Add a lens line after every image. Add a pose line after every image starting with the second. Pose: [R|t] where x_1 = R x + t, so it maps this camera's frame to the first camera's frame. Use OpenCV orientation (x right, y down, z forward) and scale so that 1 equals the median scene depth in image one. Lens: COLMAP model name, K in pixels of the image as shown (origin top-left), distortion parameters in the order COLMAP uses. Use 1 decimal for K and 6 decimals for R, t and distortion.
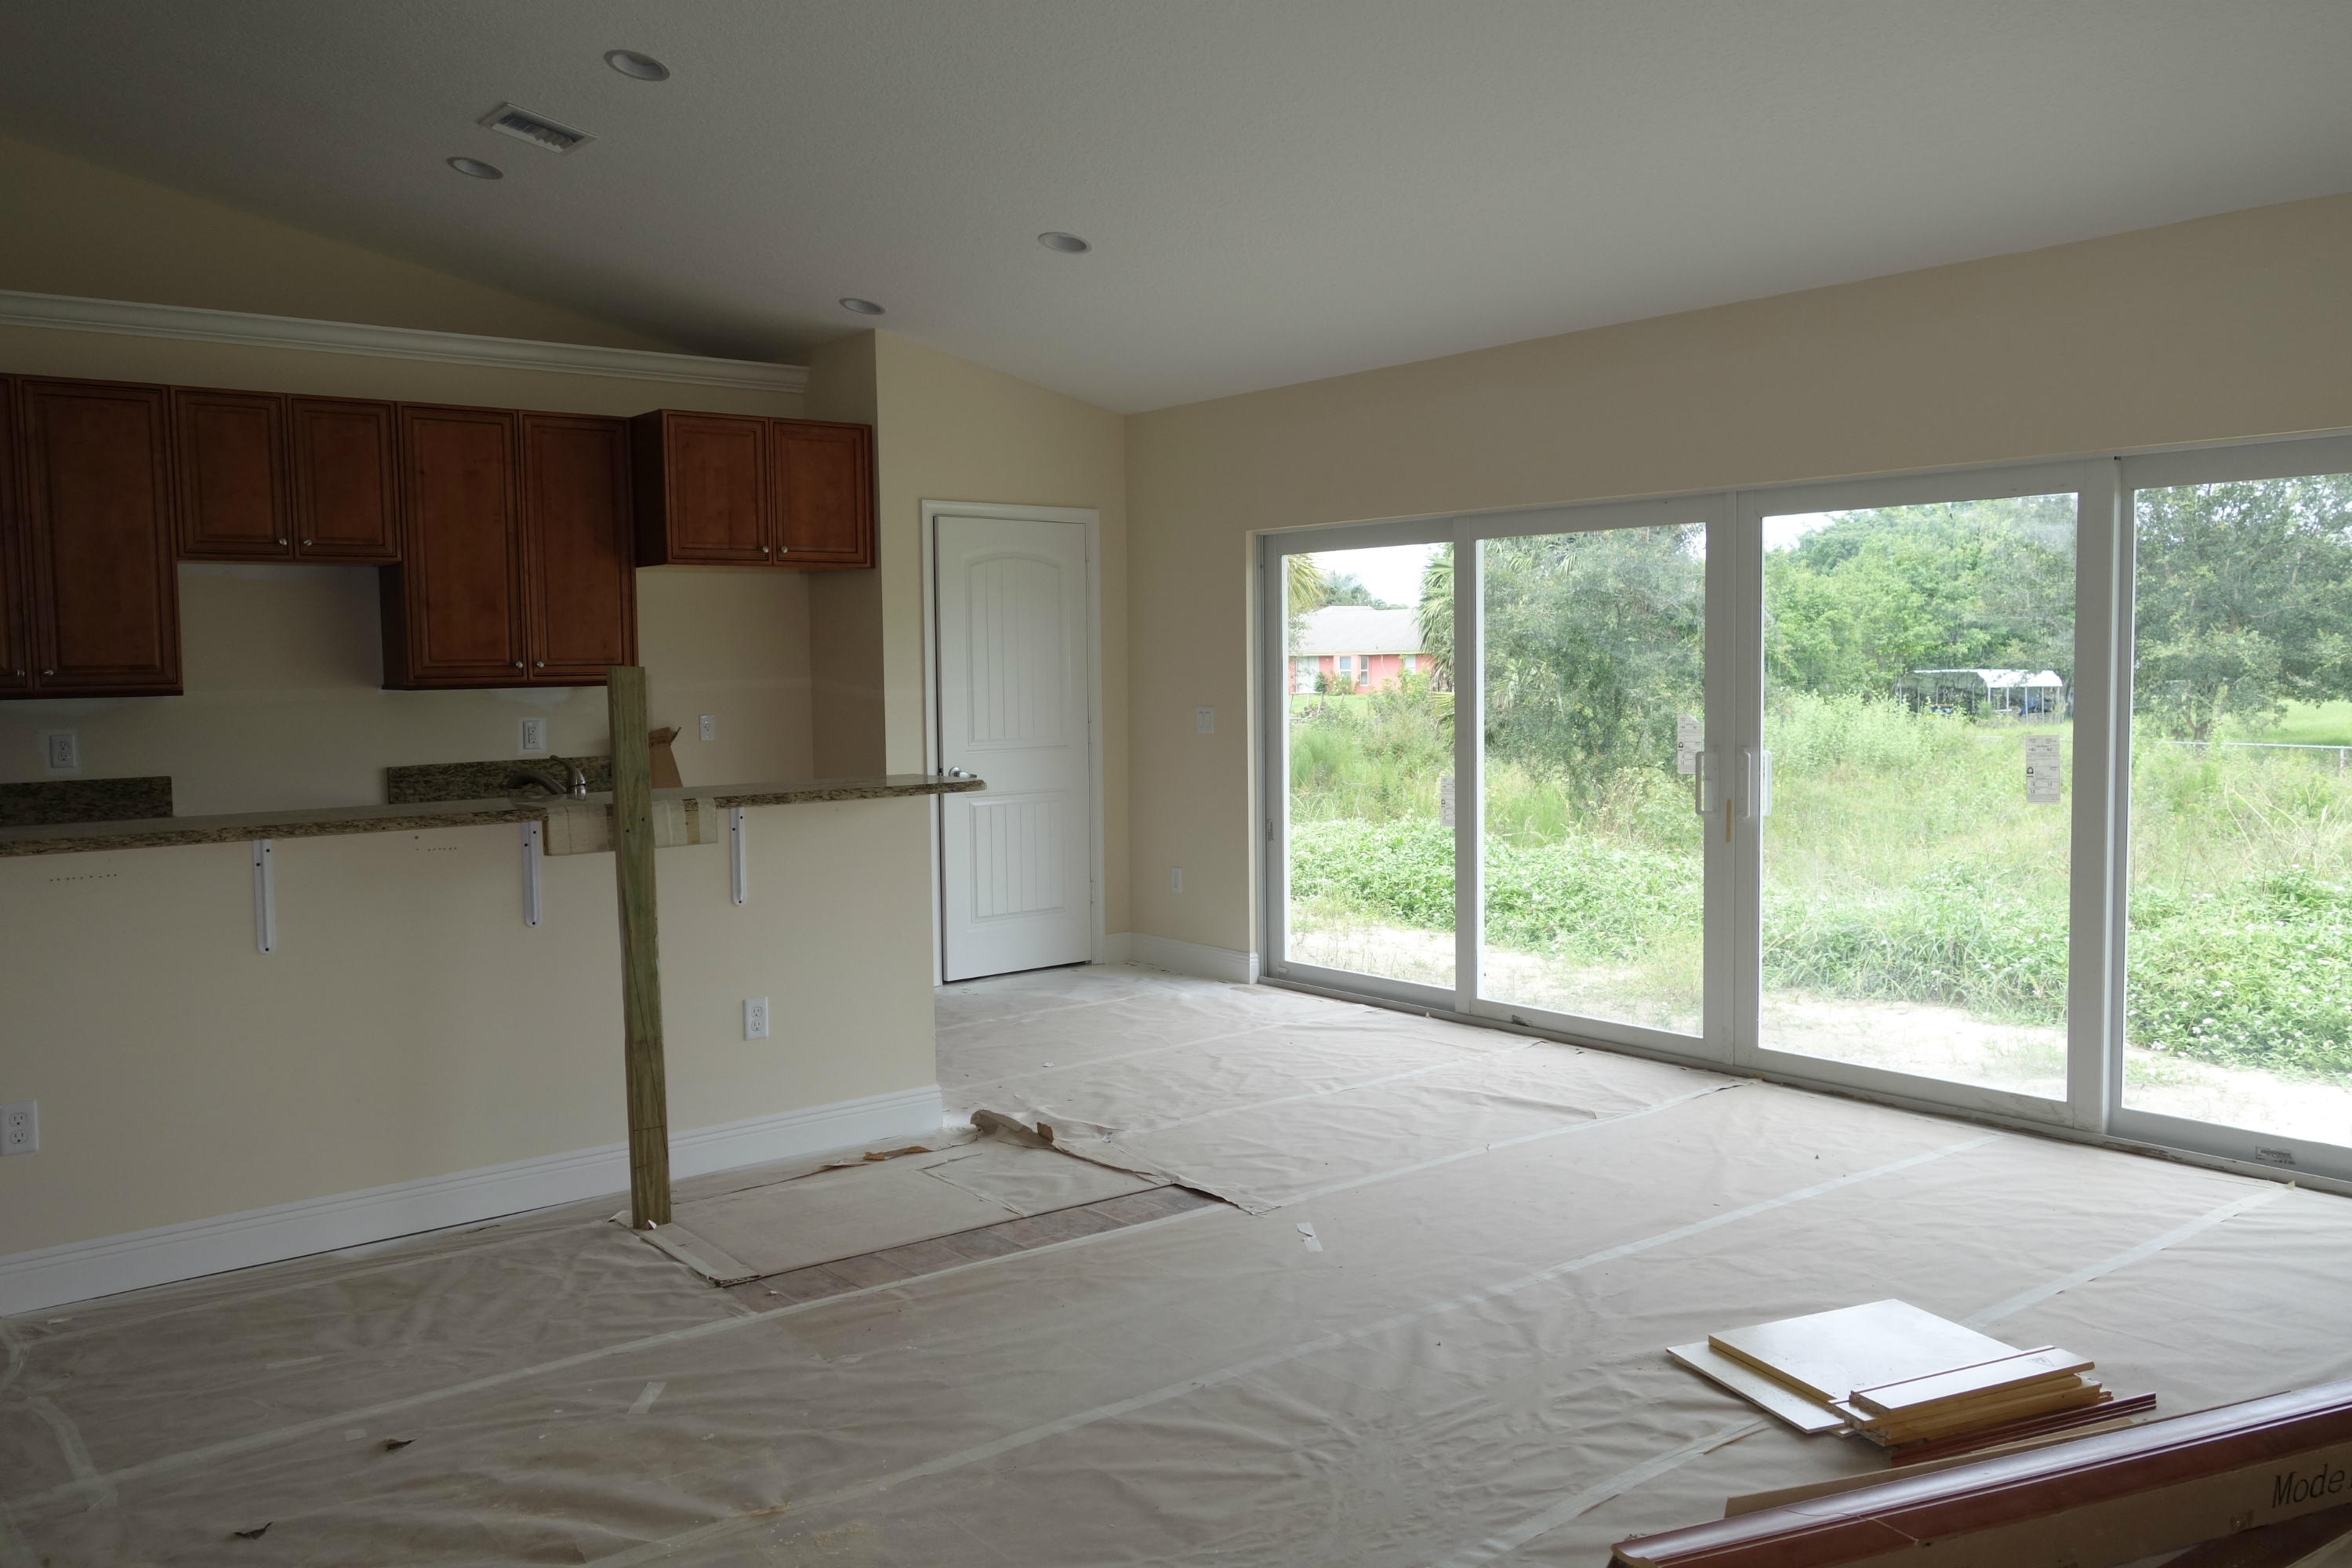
lens RADIAL K [[1837.7, 0, 1164.3], [0, 1837.7, 785.8], [0, 0, 1]] dist [-0.004474, -0.003286]
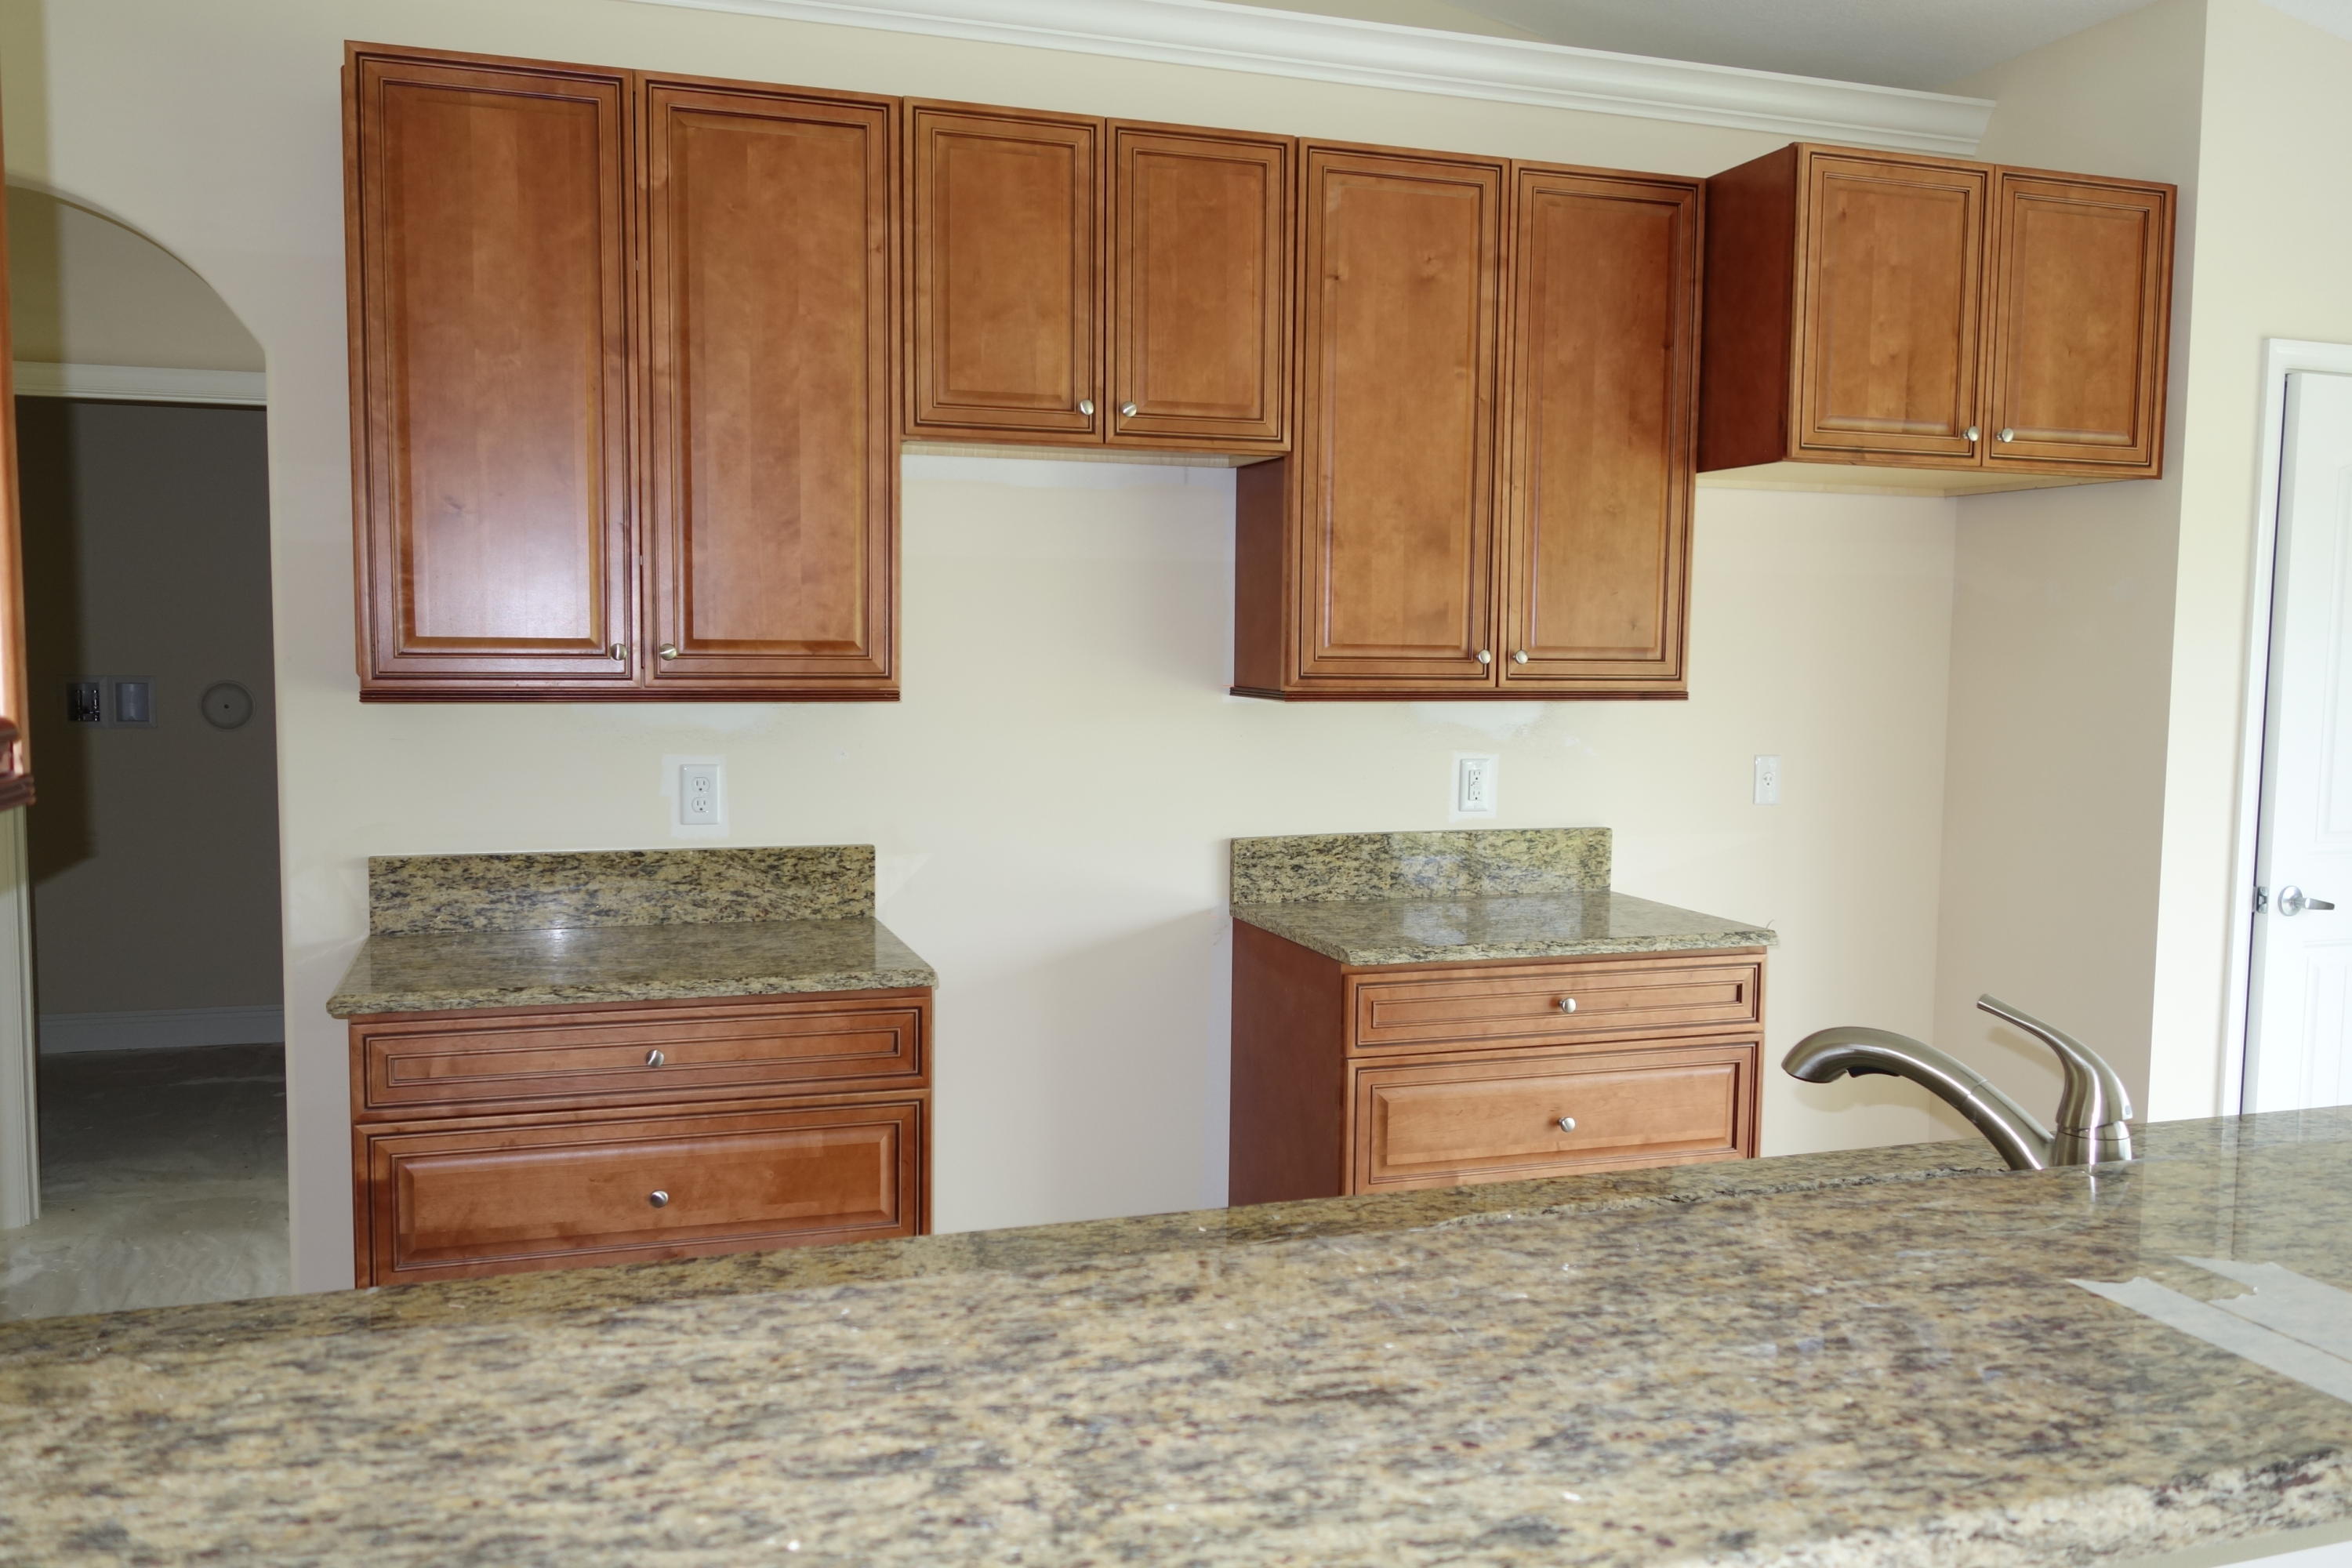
lens RADIAL K [[1837.7, 0, 1164.3], [0, 1837.7, 785.8], [0, 0, 1]] dist [-0.004474, -0.003286]
pose [[0.937755, 0.051078, -0.343522, -0.266892], [-0.047700, 0.998694, 0.018283, -0.036241], [0.344007, -0.000759, 0.938967, 0.503703]]
